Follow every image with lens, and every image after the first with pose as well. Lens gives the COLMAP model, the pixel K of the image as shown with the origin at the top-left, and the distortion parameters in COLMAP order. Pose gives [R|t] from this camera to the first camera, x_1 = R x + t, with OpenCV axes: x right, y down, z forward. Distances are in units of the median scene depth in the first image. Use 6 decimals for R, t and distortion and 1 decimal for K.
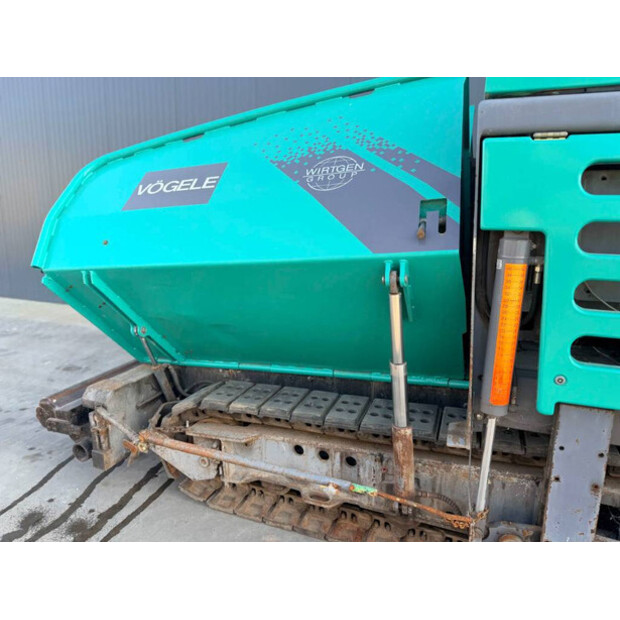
lens RADIAL K [[433.9, 0, 314.6], [0, 433.9, 308.3], [0, 0, 1]] dist [0.083744, -0.086293]
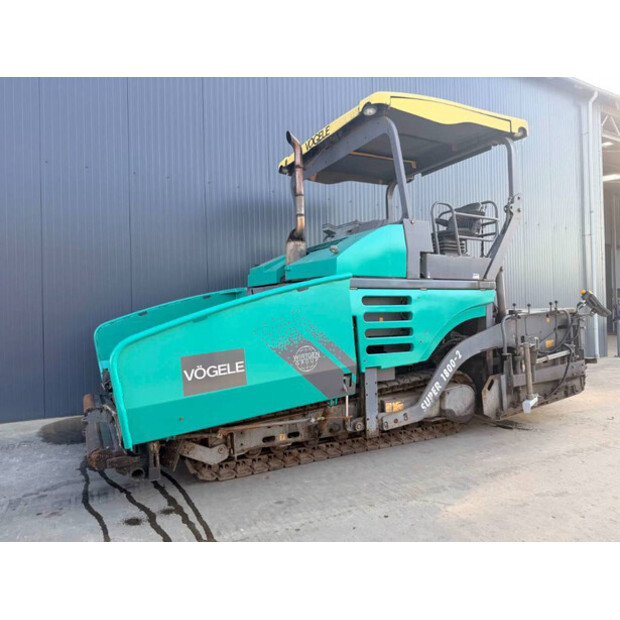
lens RADIAL K [[433.9, 0, 314.6], [0, 433.9, 308.3], [0, 0, 1]] dist [0.083744, -0.086293]
pose [[0.655777, -0.022964, 0.754605, -1.454256], [0.182157, 0.974819, -0.128635, 0.090905], [-0.732649, 0.221813, 0.643447, -0.606755]]
